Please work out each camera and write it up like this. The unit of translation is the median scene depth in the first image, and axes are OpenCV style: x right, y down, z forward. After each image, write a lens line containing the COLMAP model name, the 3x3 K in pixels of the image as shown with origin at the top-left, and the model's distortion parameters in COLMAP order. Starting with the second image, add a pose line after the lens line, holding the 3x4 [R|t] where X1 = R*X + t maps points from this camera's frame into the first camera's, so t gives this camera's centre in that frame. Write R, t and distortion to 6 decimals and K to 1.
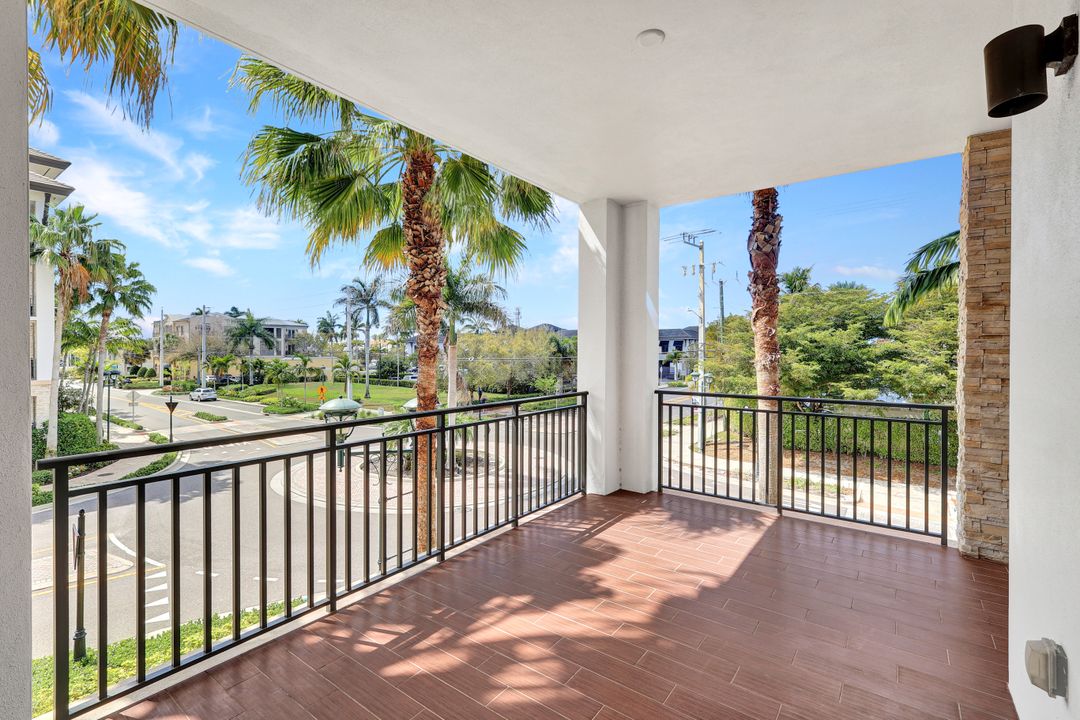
lens RADIAL K [[470.7, 0, 549.3], [0, 470.7, 337.0], [0, 0, 1]] dist [0.002503, 0.000702]
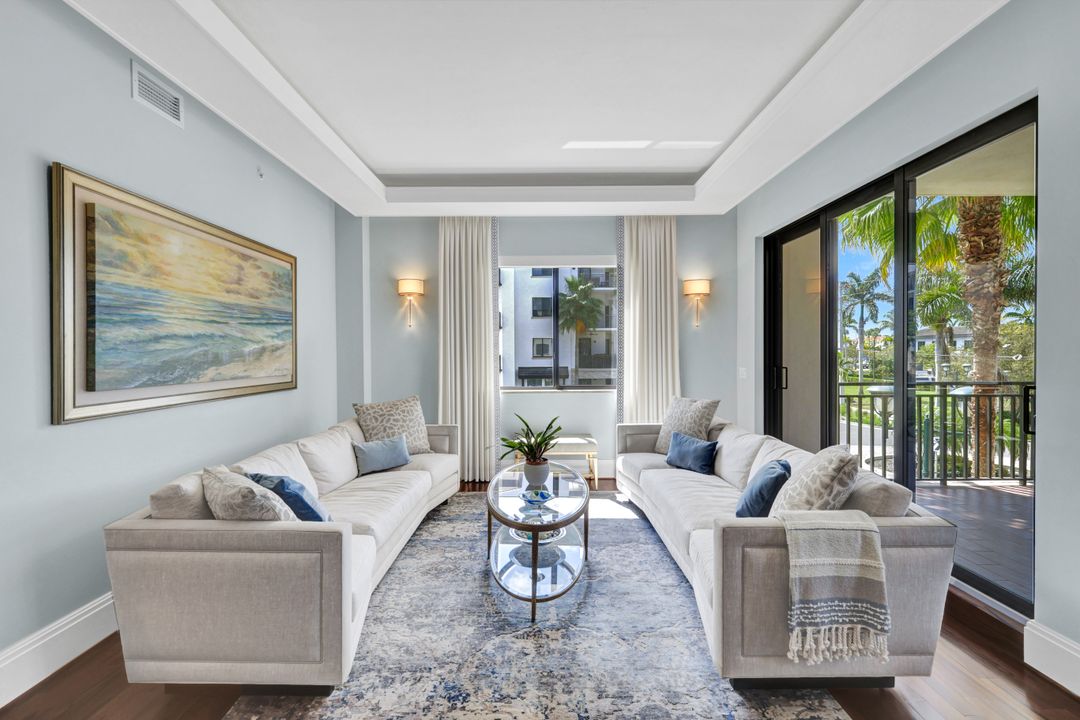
lens RADIAL K [[470.7, 0, 539.5], [0, 470.7, 355.9], [0, 0, 1]] dist [0.002503, 0.000702]
pose [[0.585759, 0.004013, -0.810475, 0.012969], [0.031474, 0.999121, 0.027695, -0.002477], [0.809874, -0.041731, 0.585118, -0.193178]]
